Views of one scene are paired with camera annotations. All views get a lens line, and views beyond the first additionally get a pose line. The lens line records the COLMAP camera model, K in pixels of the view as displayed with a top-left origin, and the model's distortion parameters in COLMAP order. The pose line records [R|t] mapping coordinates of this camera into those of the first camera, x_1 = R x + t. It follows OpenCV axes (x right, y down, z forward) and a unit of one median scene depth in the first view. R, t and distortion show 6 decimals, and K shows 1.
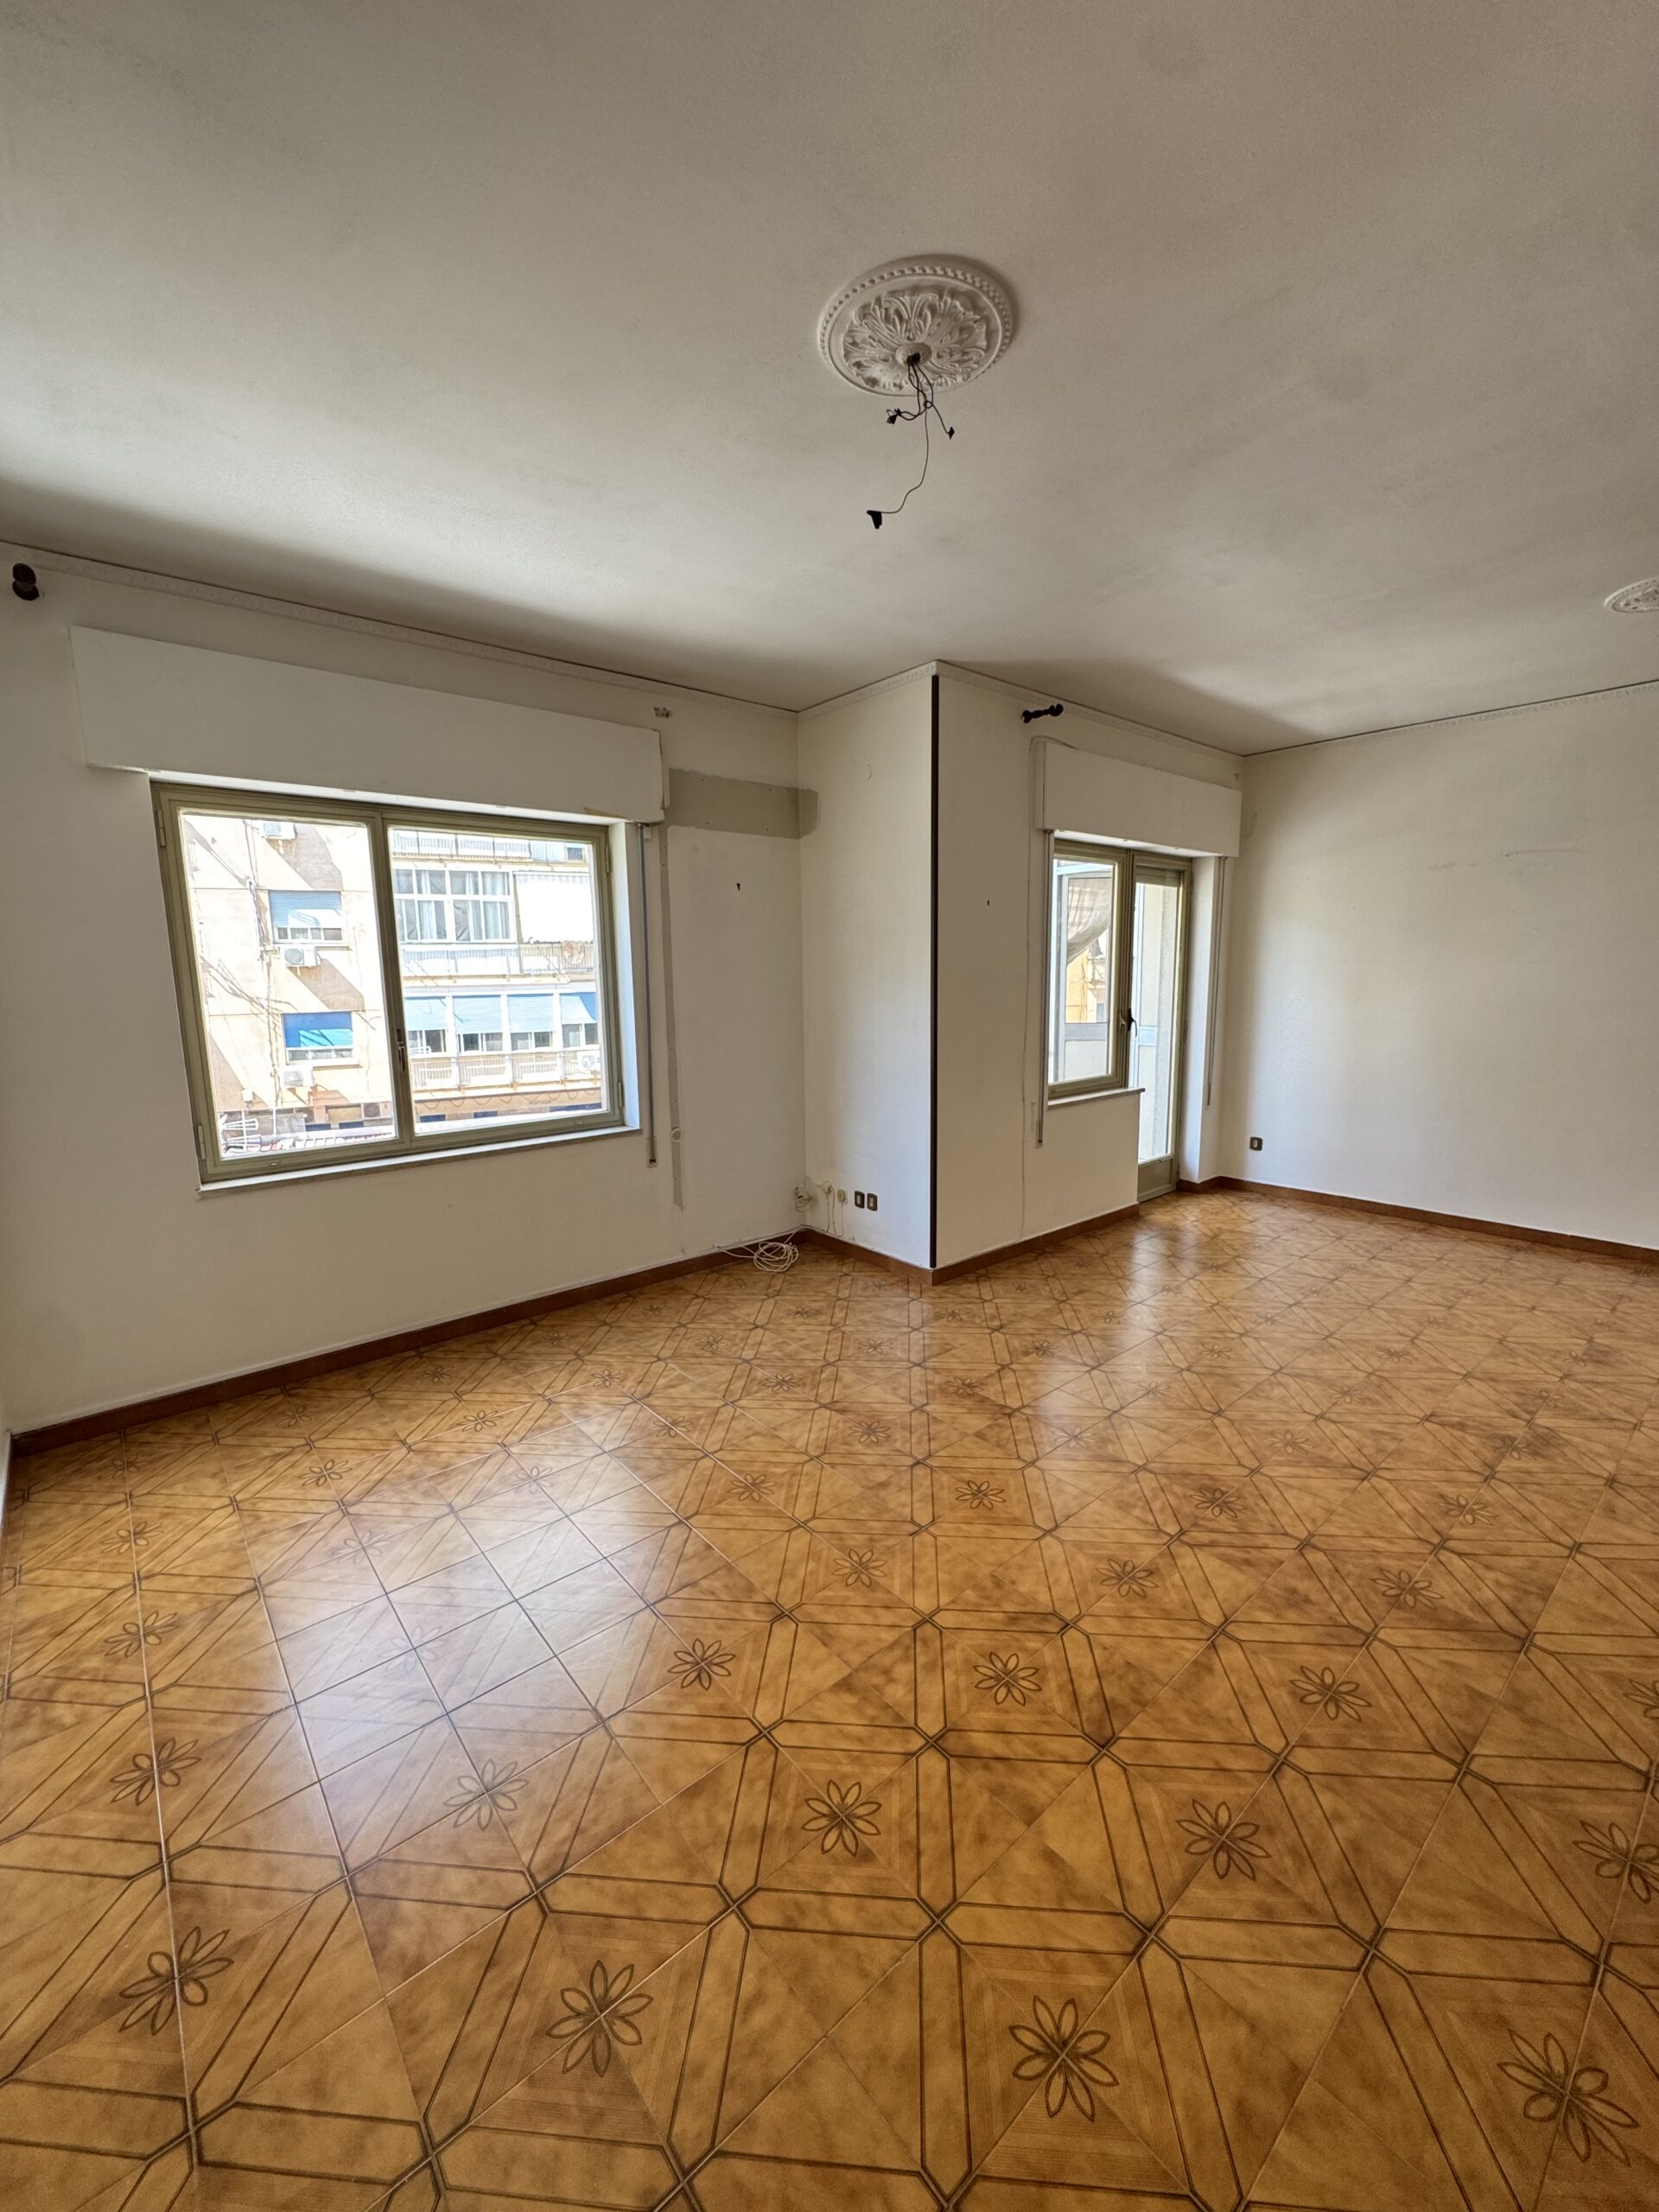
lens RADIAL K [[885.7, 0, 828.6], [0, 885.7, 1110.4], [0, 0, 1]] dist [-0.007125, 0.001053]
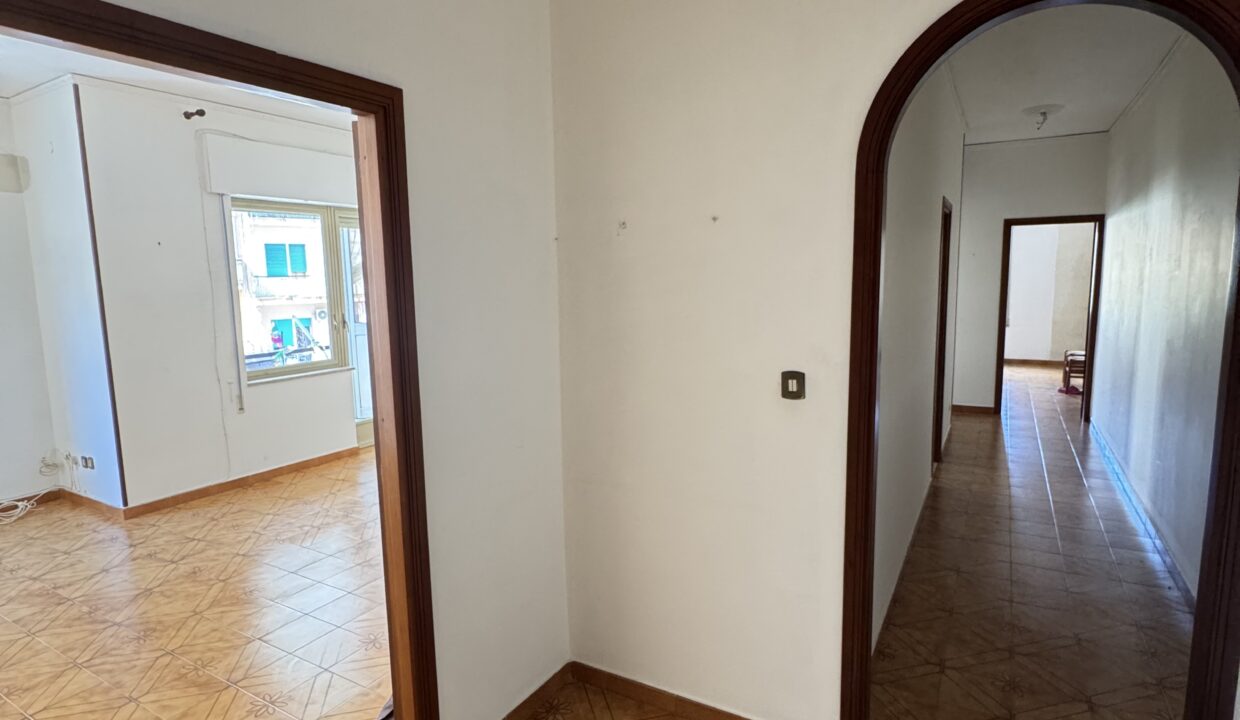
lens RADIAL K [[665.2, 0, 616.3], [0, 665.2, 363.3], [0, 0, 1]] dist [-0.003831, 0.000670]
pose [[0.944890, -0.048460, 0.323782, 0.512073], [0.058282, 0.998086, -0.020700, 0.020325], [-0.322159, 0.038430, 0.945905, -0.230845]]
